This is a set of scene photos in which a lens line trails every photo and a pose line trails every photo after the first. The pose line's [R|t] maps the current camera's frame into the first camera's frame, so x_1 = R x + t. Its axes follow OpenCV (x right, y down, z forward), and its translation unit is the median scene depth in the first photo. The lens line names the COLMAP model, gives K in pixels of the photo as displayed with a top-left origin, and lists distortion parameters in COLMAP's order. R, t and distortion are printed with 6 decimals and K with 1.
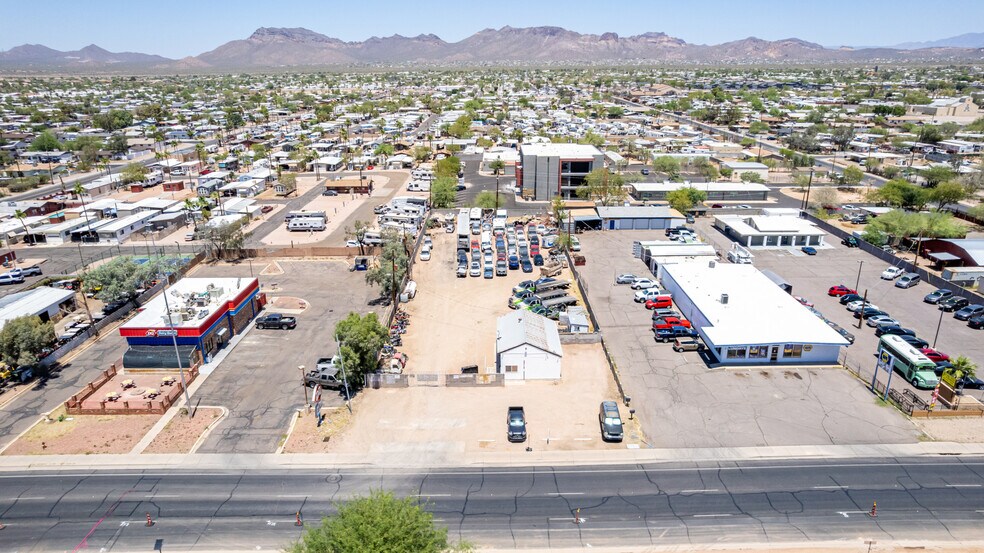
lens RADIAL K [[630.9, 0, 495.2], [0, 630.9, 273.4], [0, 0, 1]] dist [-0.072969, 0.066939]
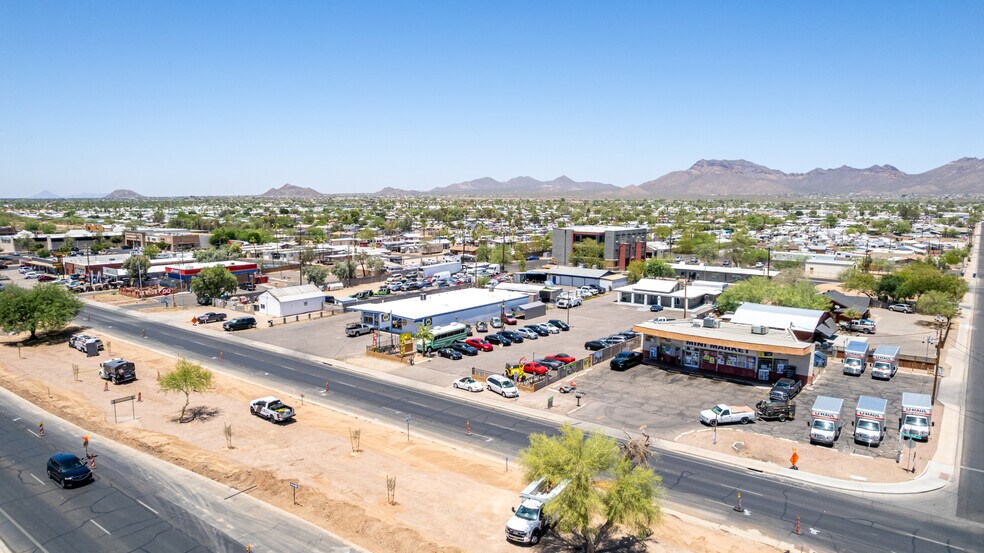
lens RADIAL K [[635.0, 0, 502.2], [0, 635.0, 281.2], [0, 0, 1]] dist [-0.032849, 0.015129]
pose [[0.795637, 0.092281, -0.598704, 0.862642], [-0.202634, 0.971939, -0.119477, 0.089506], [0.570878, 0.216378, 0.792009, 0.003489]]
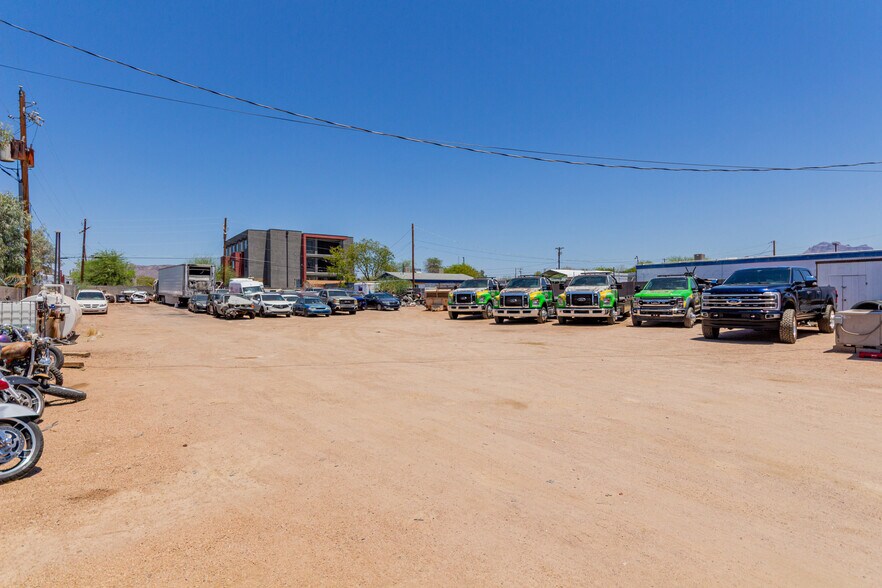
lens RADIAL K [[442.9, 0, 444.5], [0, 442.9, 294.6], [0, 0, 1]] dist [0.004400, -0.001526]
pose [[0.804939, -0.000119, 0.593358, -0.088781], [0.189345, 0.947770, -0.256672, 0.063918], [-0.562336, 0.318955, 0.762919, 0.619111]]
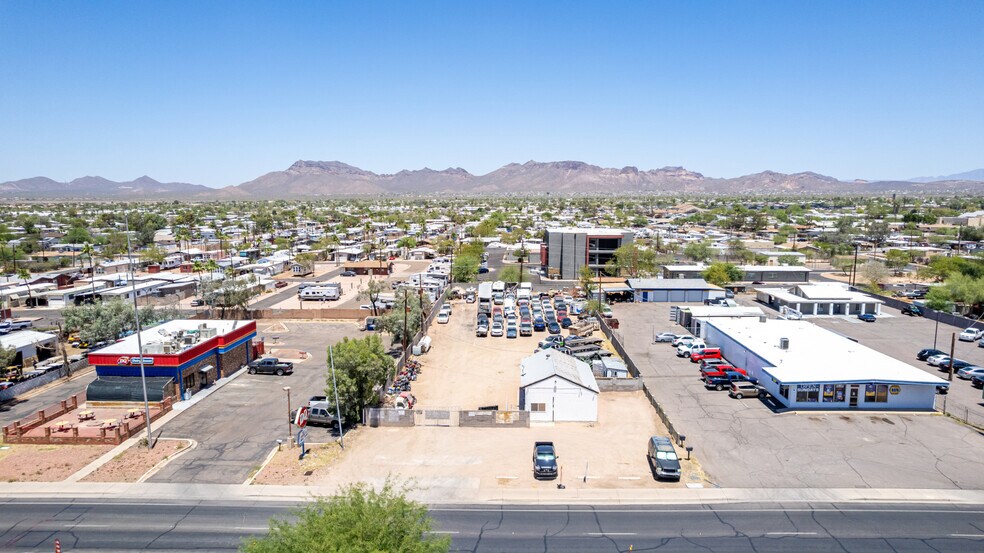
lens RADIAL K [[630.9, 0, 495.6], [0, 630.9, 269.2], [0, 0, 1]] dist [-0.072969, 0.066939]
pose [[0.999272, 0.008999, -0.037068, -0.000660], [-0.016453, 0.978411, -0.206011, 0.080285], [0.034414, 0.206471, 0.977847, 0.079628]]
